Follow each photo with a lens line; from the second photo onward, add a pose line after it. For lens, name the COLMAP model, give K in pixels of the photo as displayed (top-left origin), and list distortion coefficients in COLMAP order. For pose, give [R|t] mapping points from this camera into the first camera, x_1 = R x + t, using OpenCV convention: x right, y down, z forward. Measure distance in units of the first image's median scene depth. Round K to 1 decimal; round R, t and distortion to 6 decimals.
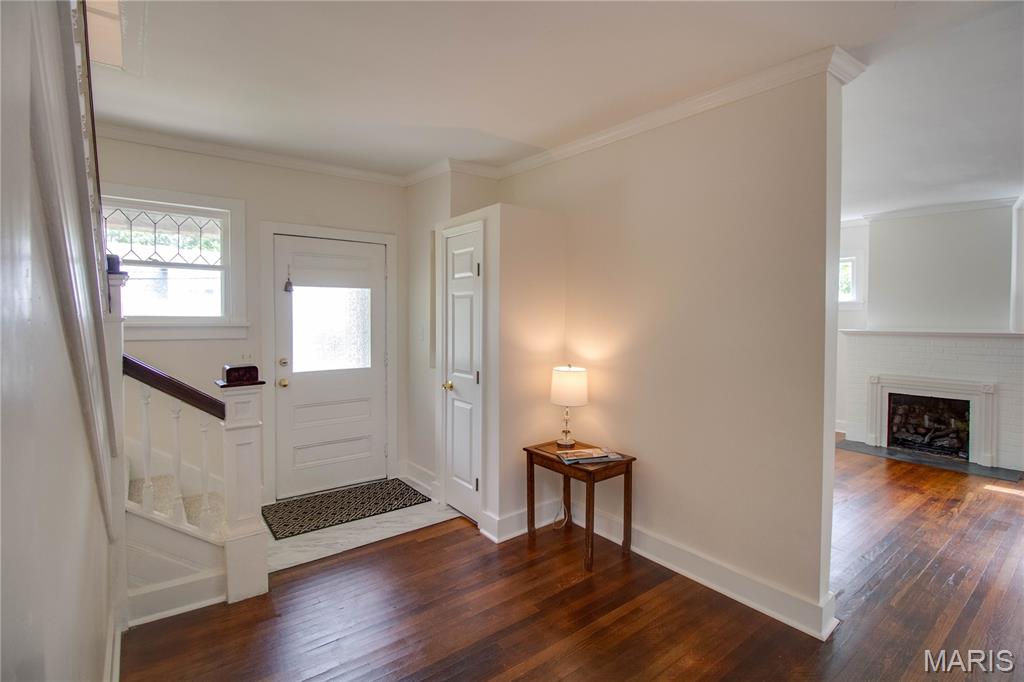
lens RADIAL K [[490.0, 0, 515.1], [0, 490.0, 343.0], [0, 0, 1]] dist [0.004247, -0.015541]
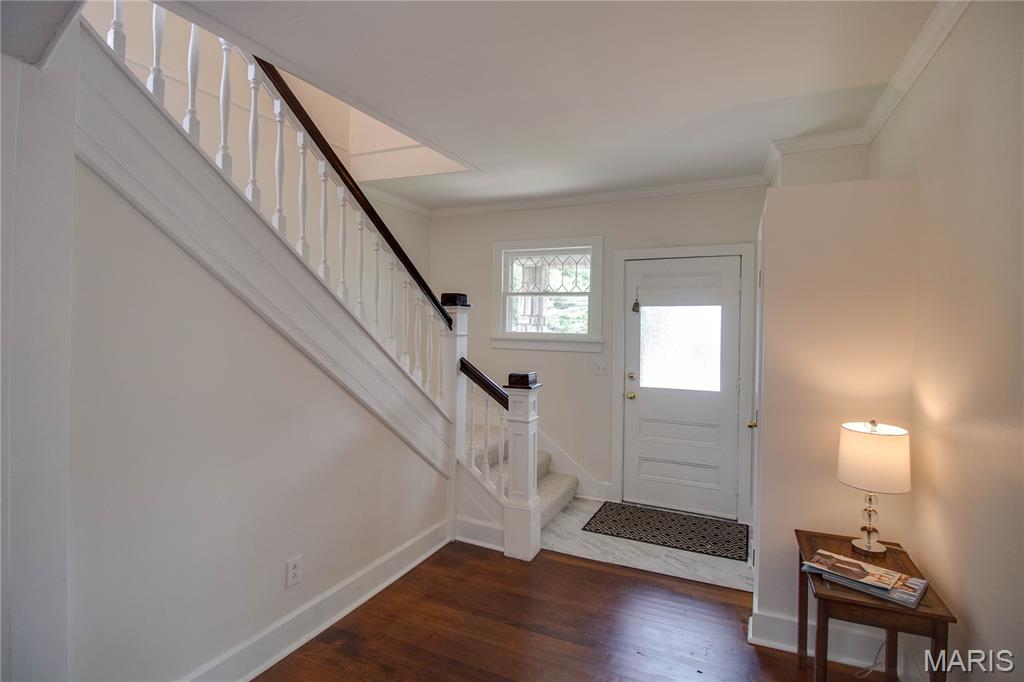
lens RADIAL K [[490.0, 0, 515.1], [0, 490.0, 343.0], [0, 0, 1]] dist [0.004247, -0.015541]
pose [[0.455847, 0.032695, -0.889458, 0.440897], [-0.062375, 0.998042, 0.004719, -0.028089], [0.887870, 0.053329, 0.456993, 0.312474]]
